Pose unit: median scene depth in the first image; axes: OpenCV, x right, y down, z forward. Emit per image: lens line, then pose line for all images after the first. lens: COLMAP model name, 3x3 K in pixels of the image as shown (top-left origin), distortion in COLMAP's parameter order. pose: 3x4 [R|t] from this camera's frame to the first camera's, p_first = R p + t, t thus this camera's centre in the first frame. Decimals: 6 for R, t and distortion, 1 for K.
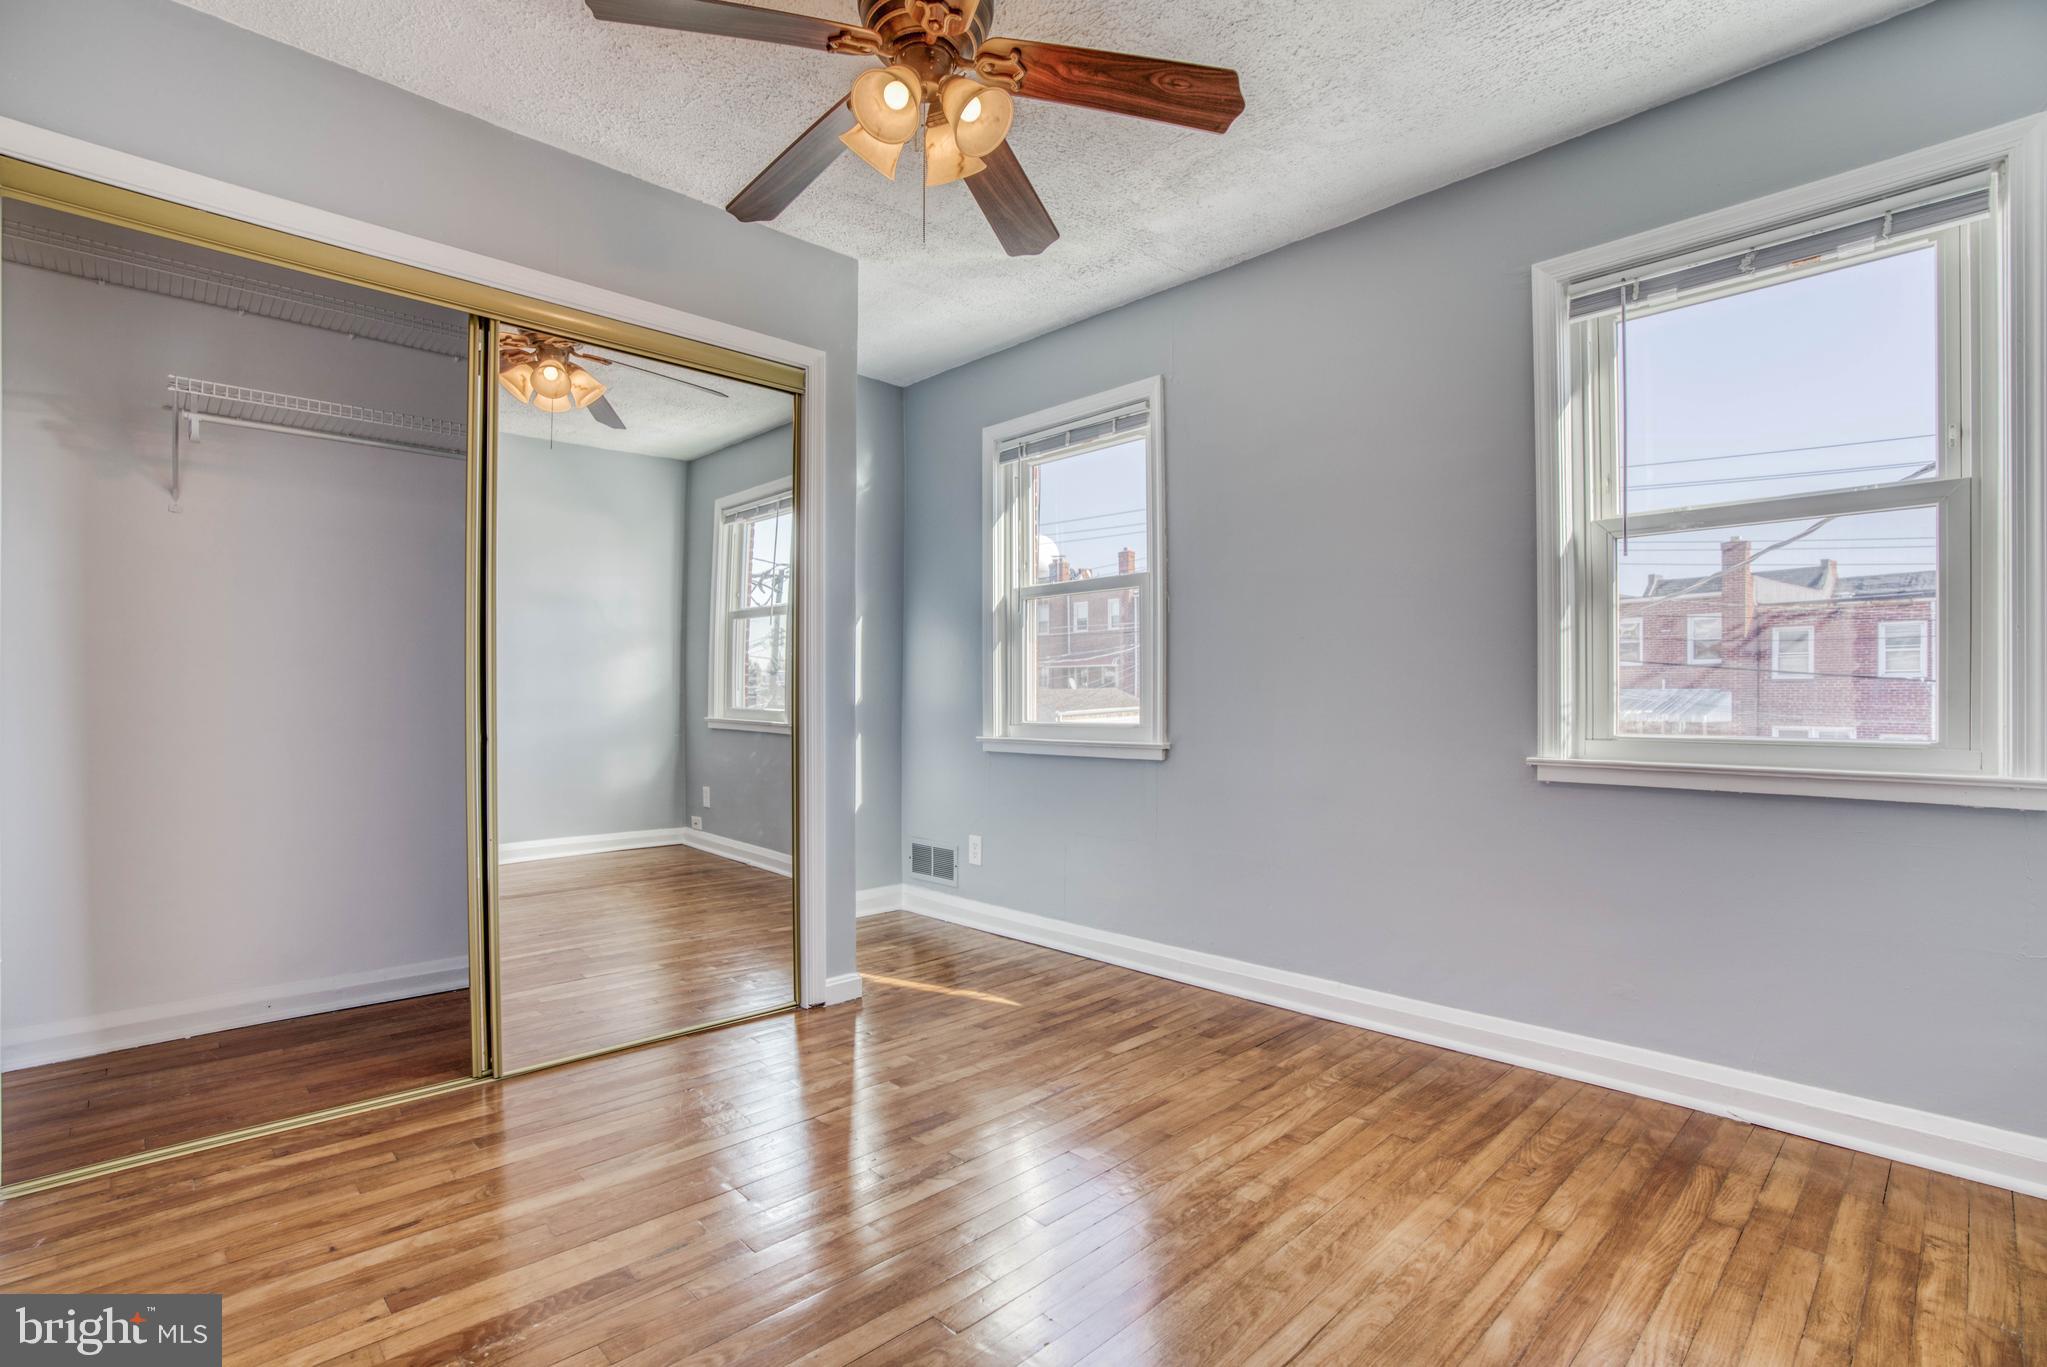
lens RADIAL K [[942.9, 0, 1007.1], [0, 942.9, 698.8], [0, 0, 1]] dist [-0.063472, 0.023808]
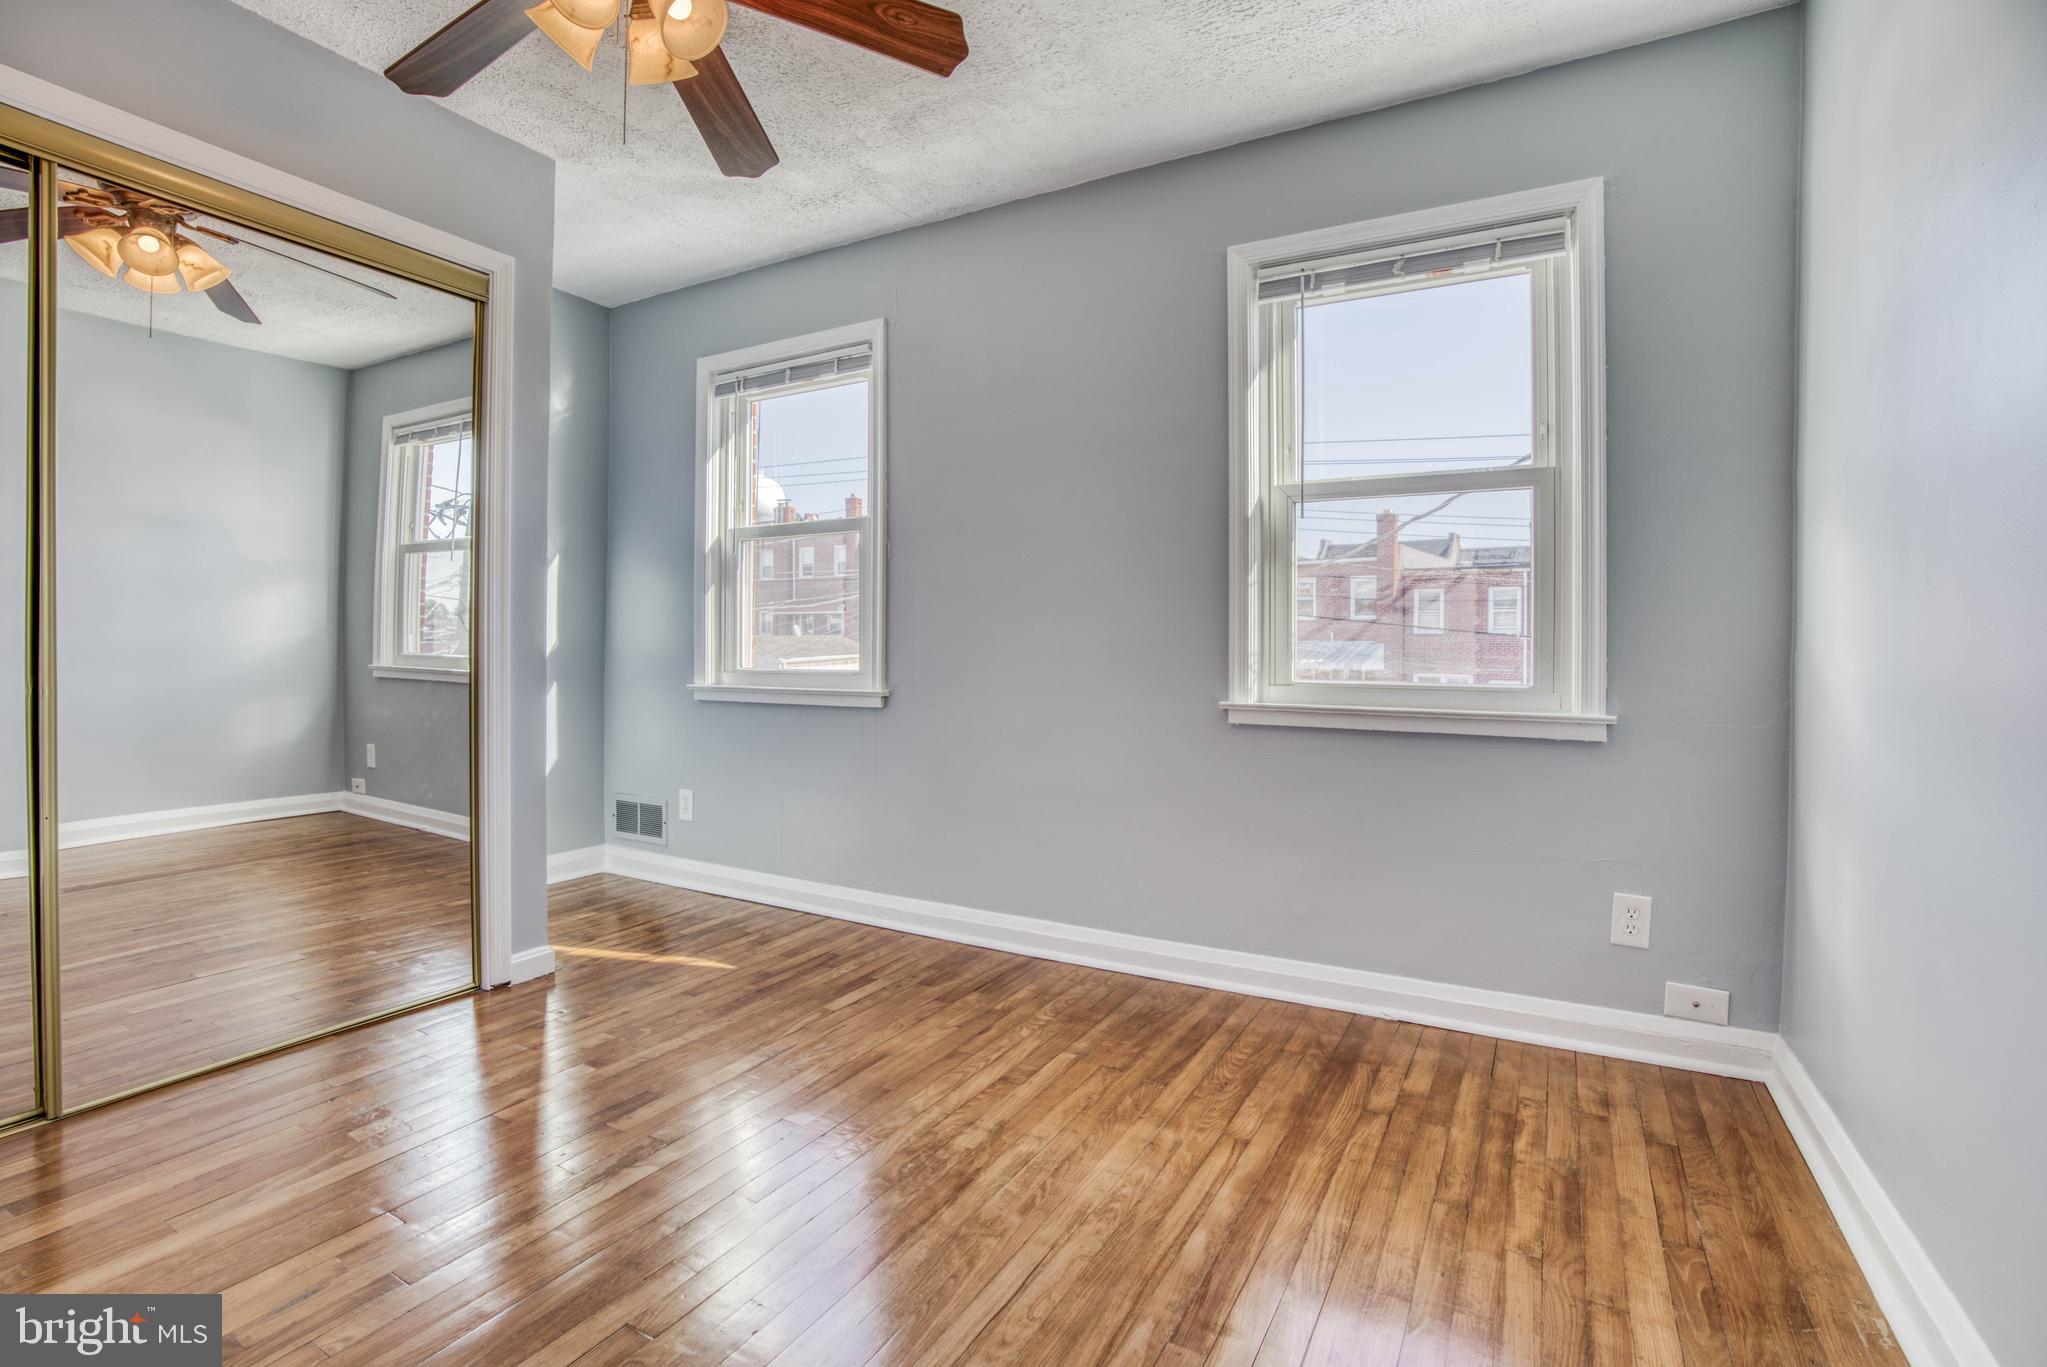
lens RADIAL K [[942.9, 0, 1006.3], [0, 942.9, 645.1], [0, 0, 1]] dist [-0.063472, 0.023808]
pose [[0.959250, 0.006192, 0.282491, 0.012929], [-0.005640, 0.999980, -0.002769, 0.001143], [-0.282502, 0.001063, 0.959266, 0.019185]]
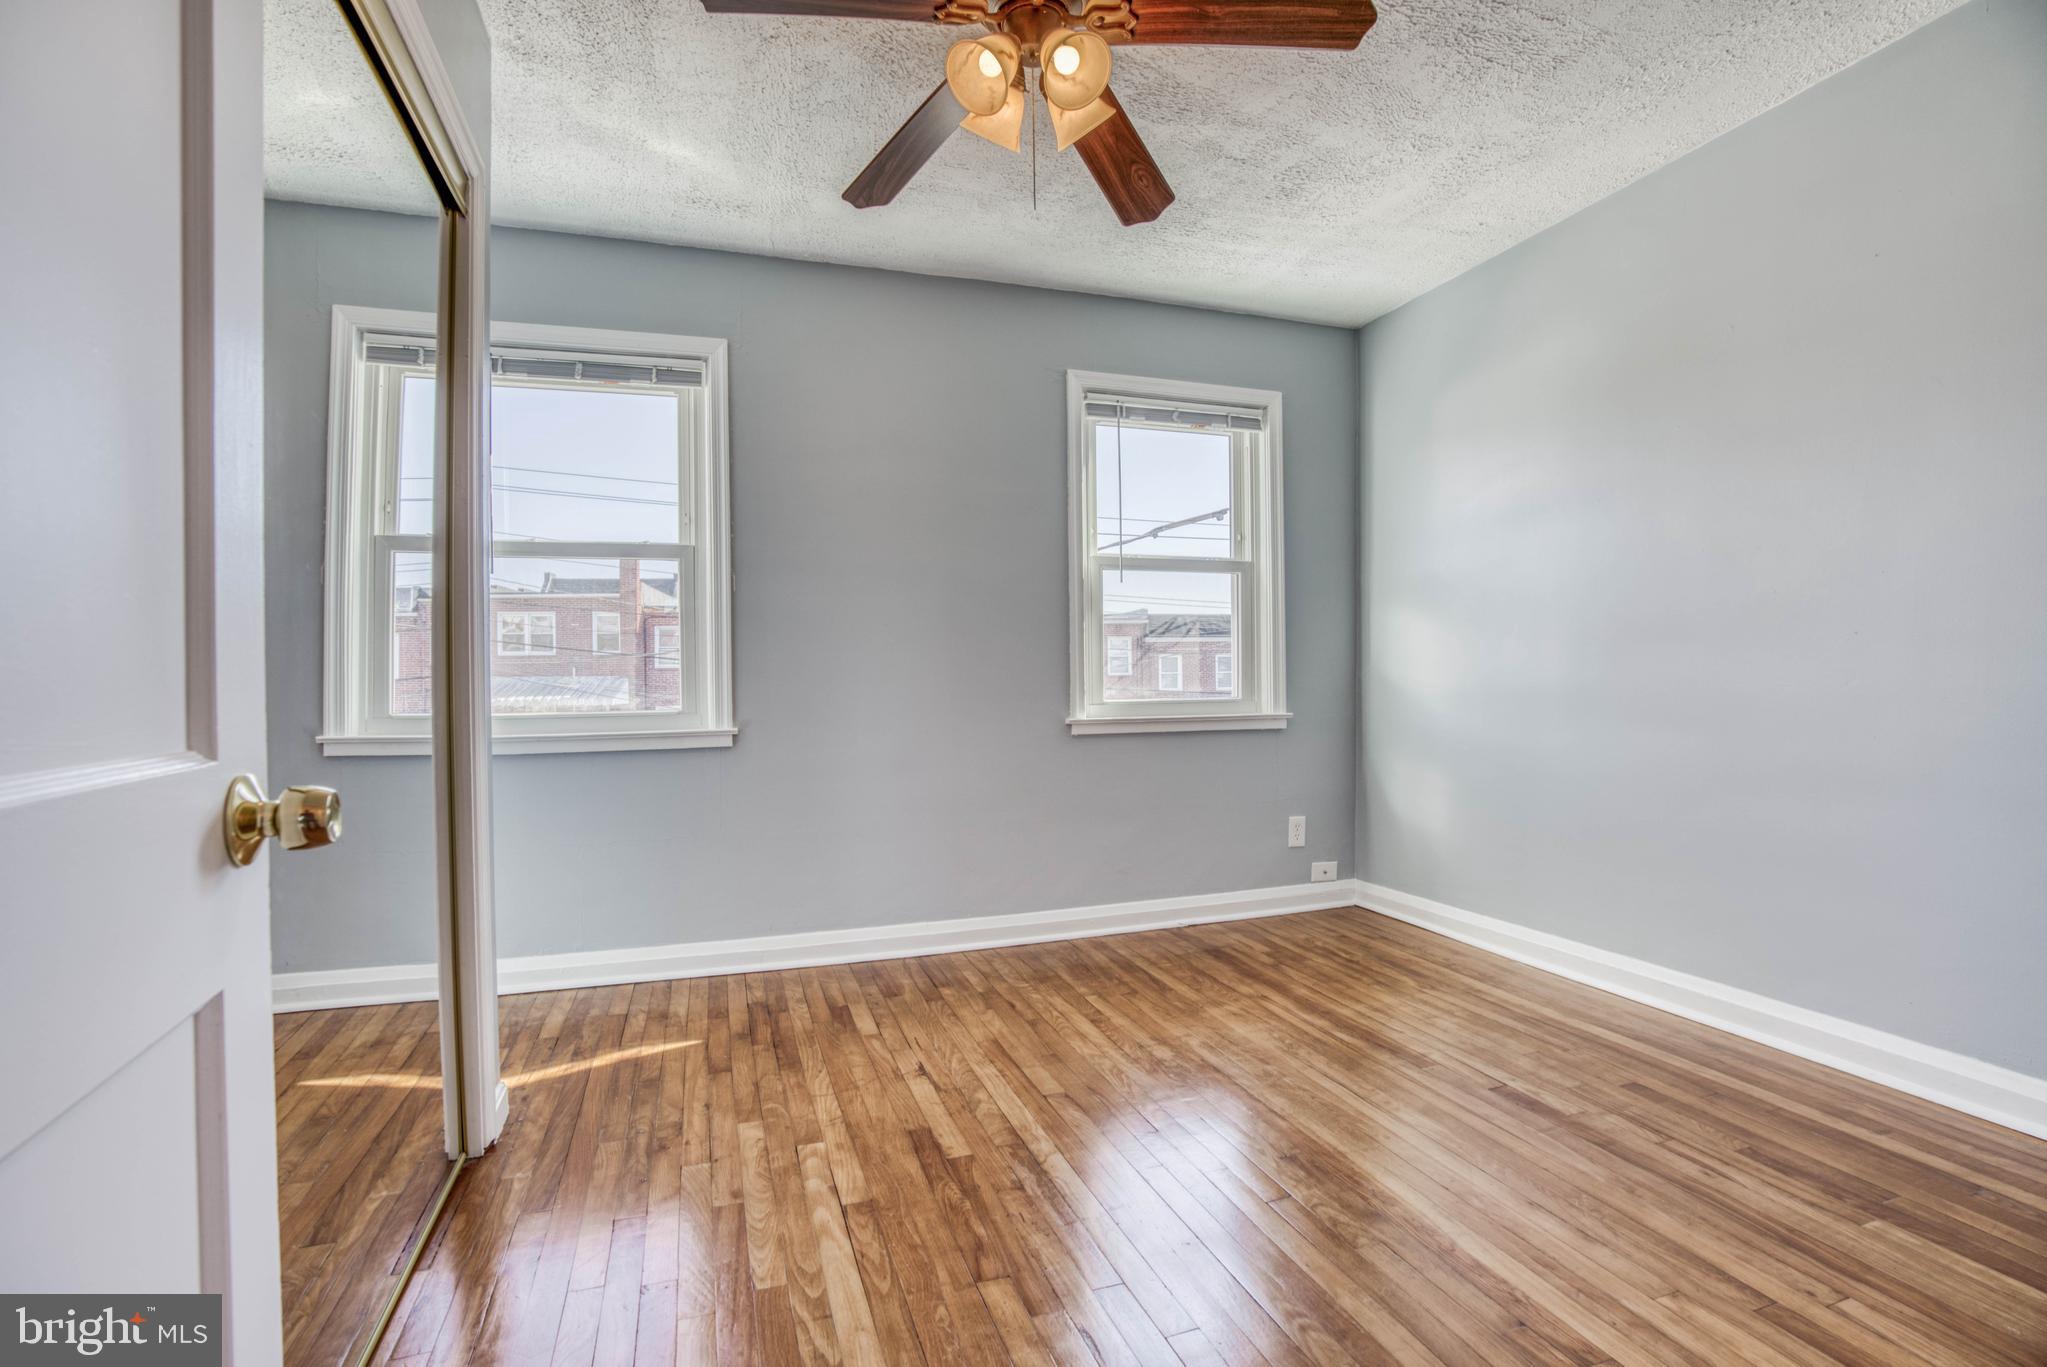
lens RADIAL K [[942.9, 0, 974.7], [0, 942.9, 691.6], [0, 0, 1]] dist [-0.063472, 0.023808]
pose [[0.441507, -0.017974, 0.897078, -0.791945], [0.014461, 0.999812, 0.012915, 0.000886], [-0.897141, 0.007271, 0.441684, 0.498377]]
